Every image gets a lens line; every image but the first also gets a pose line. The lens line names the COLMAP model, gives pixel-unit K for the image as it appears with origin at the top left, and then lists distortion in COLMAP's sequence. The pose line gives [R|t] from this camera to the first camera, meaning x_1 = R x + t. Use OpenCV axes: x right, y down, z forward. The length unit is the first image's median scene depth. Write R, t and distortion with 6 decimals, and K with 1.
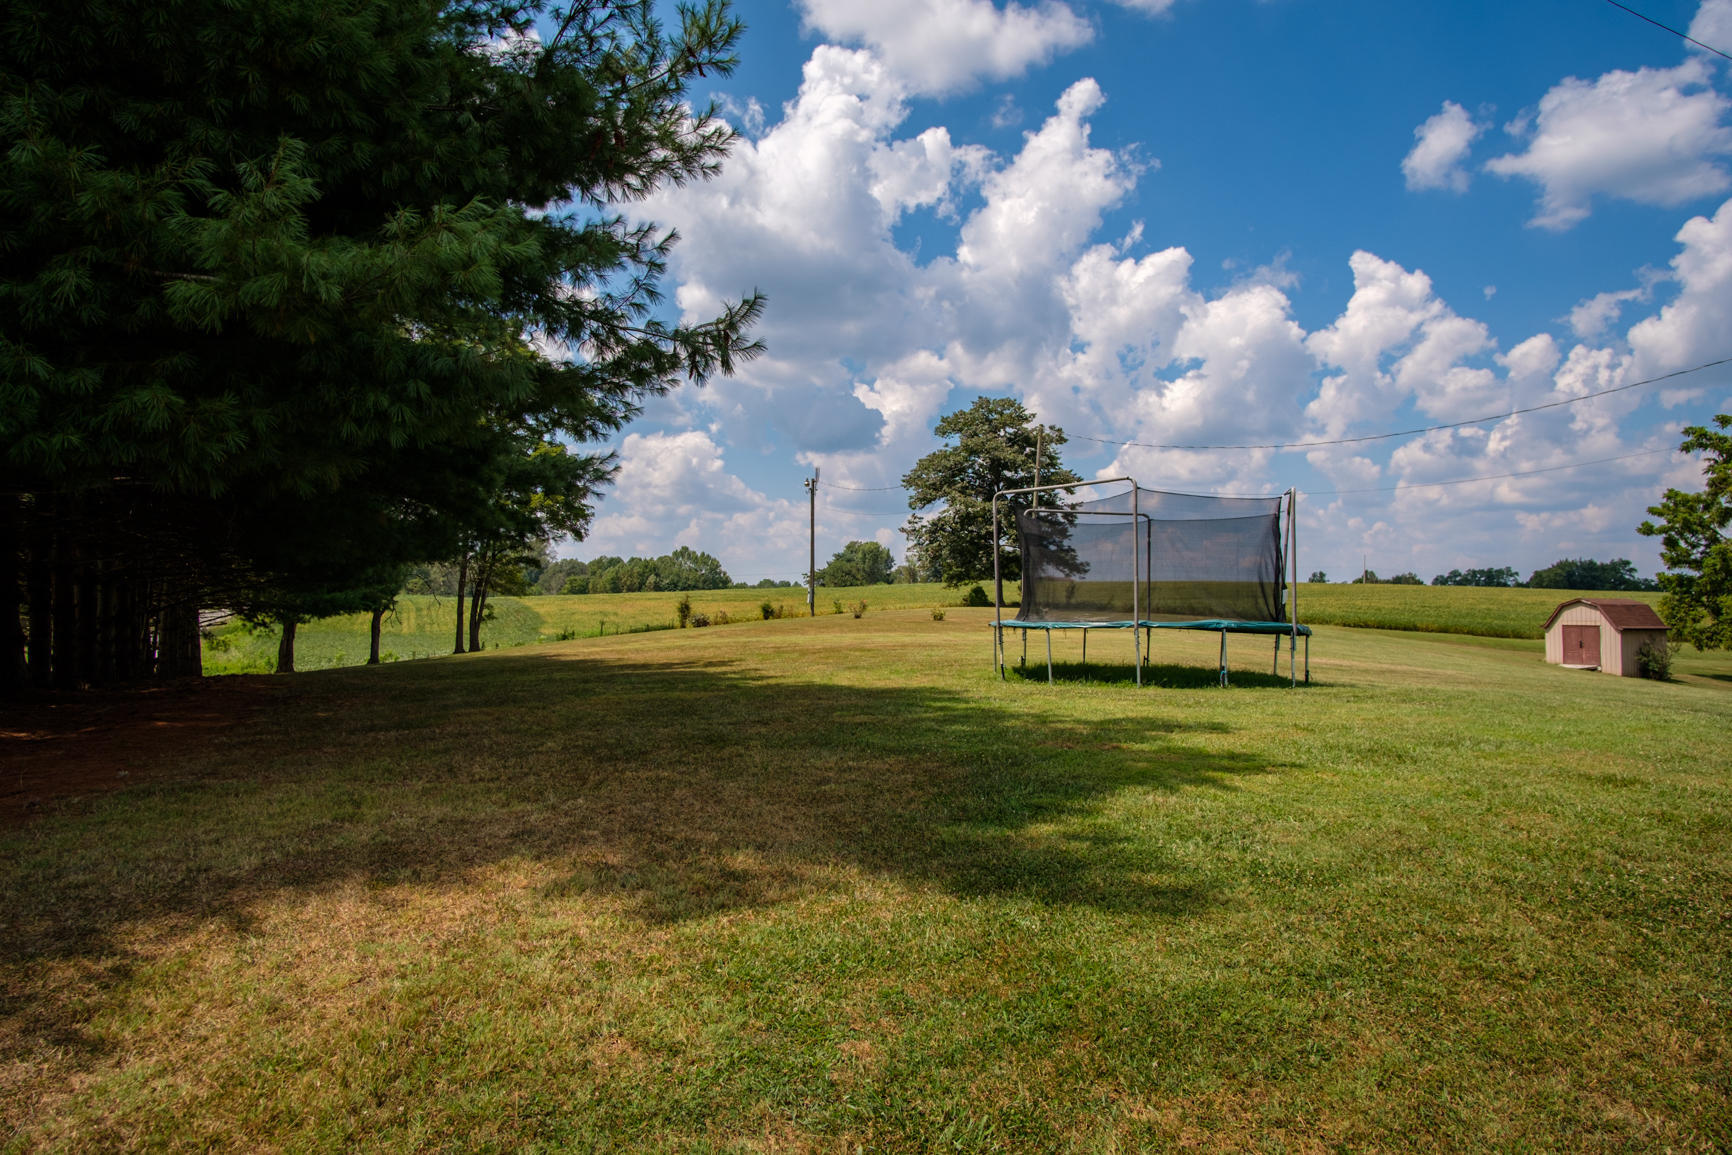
lens RADIAL K [[924.4, 0, 866.5], [0, 924.4, 571.7], [0, 0, 1]] dist [-0.006377, -0.001277]
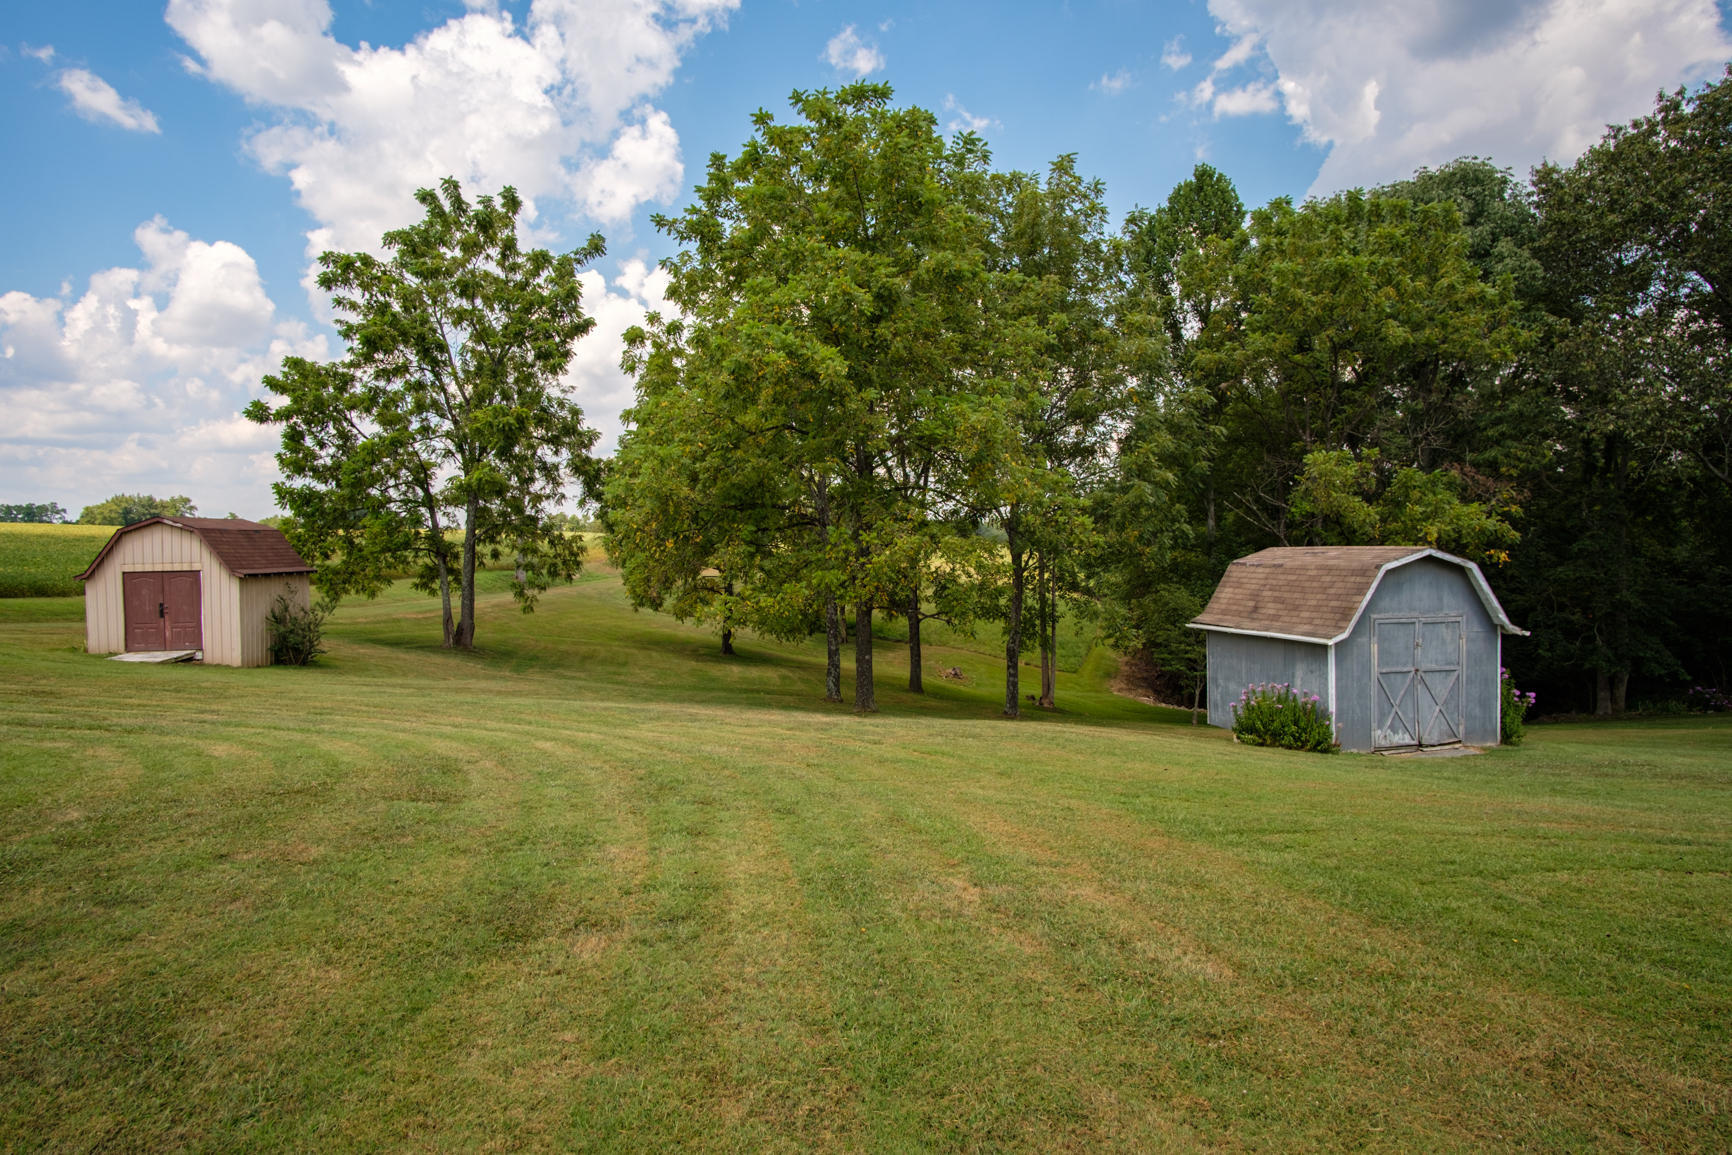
lens RADIAL K [[924.4, 0, 867.2], [0, 924.4, 564.5], [0, 0, 1]] dist [-0.006377, -0.001277]
pose [[0.238029, -0.031151, 0.970758, 0.335444], [-0.022641, 0.999036, 0.037609, 0.024422], [-0.970994, -0.030931, 0.237094, 0.446442]]
